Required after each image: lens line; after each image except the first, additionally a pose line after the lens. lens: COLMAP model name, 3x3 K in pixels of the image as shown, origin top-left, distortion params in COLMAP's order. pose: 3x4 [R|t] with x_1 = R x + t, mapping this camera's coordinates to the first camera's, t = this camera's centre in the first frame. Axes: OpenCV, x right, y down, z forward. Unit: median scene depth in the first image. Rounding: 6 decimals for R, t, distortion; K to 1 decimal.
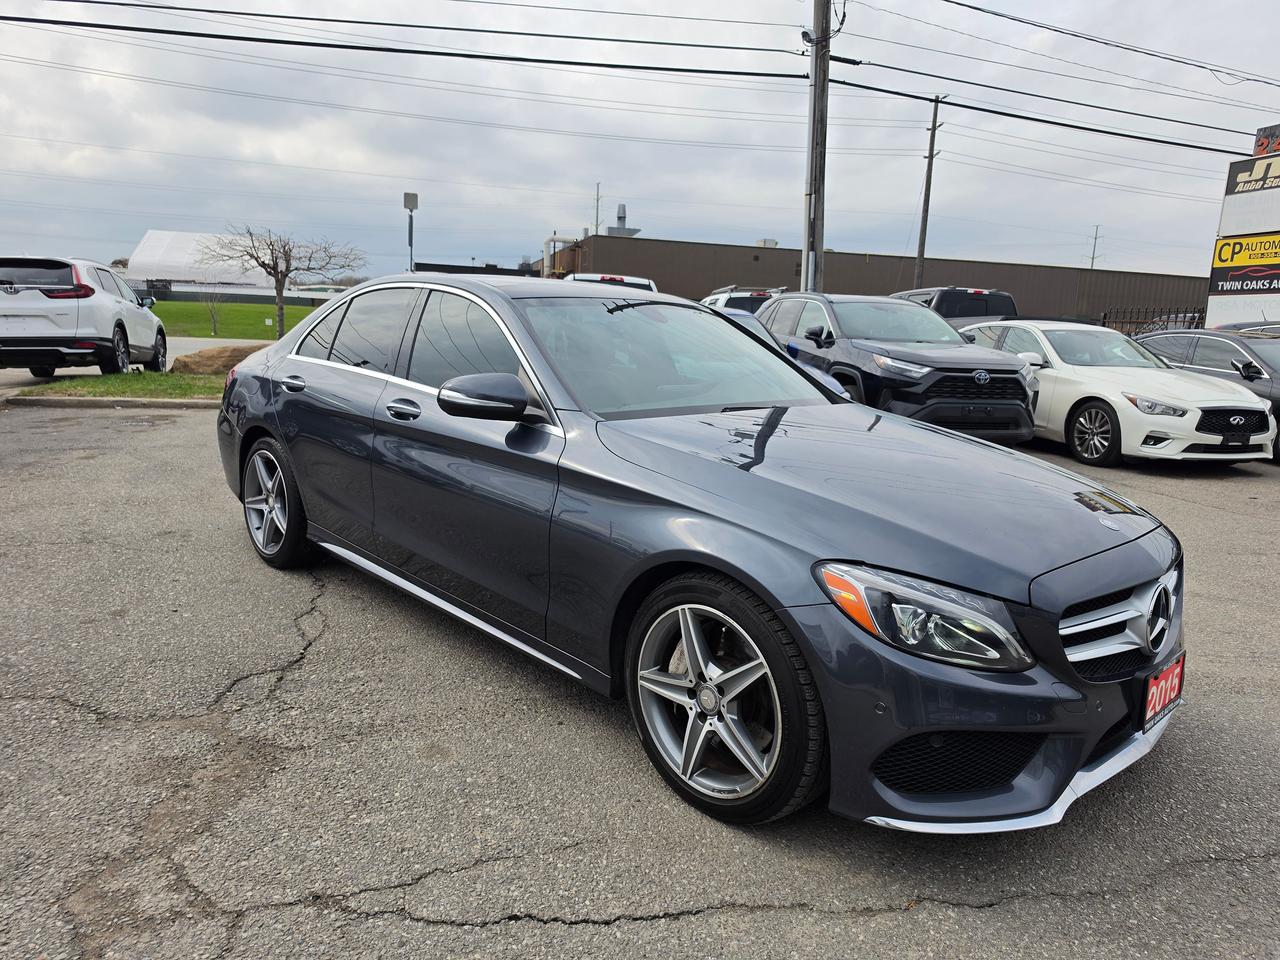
lens RADIAL K [[859.6, 0, 665.4], [0, 859.6, 475.3], [0, 0, 1]] dist [0.028735, -0.037360]
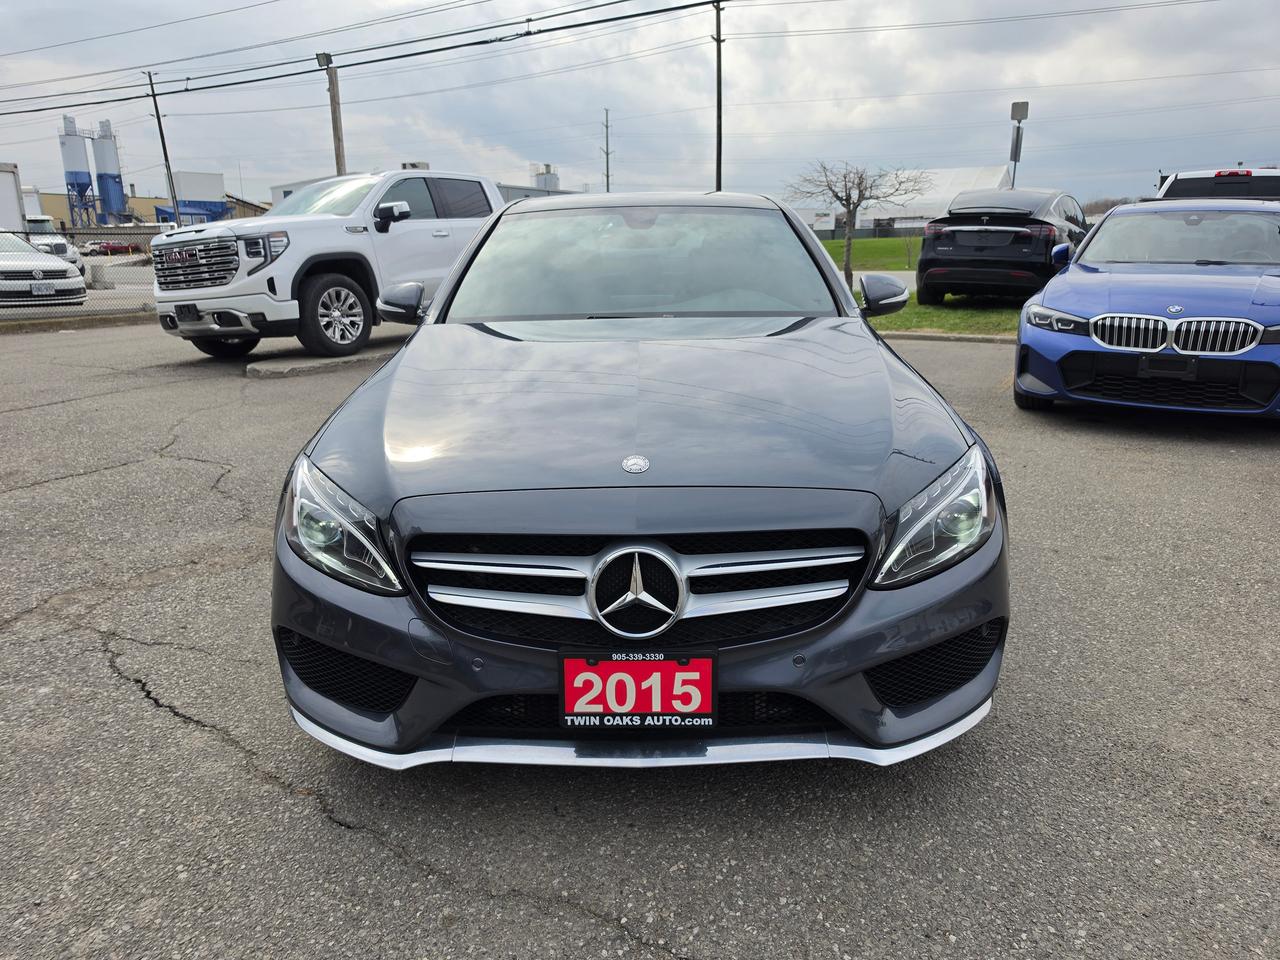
lens RADIAL K [[859.6, 0, 665.4], [0, 859.6, 475.3], [0, 0, 1]] dist [0.028735, -0.037360]
pose [[0.719588, 0.127212, -0.682650, 1.139109], [-0.072740, 0.991477, 0.108085, -0.016280], [0.690581, -0.028121, 0.722708, 0.518663]]
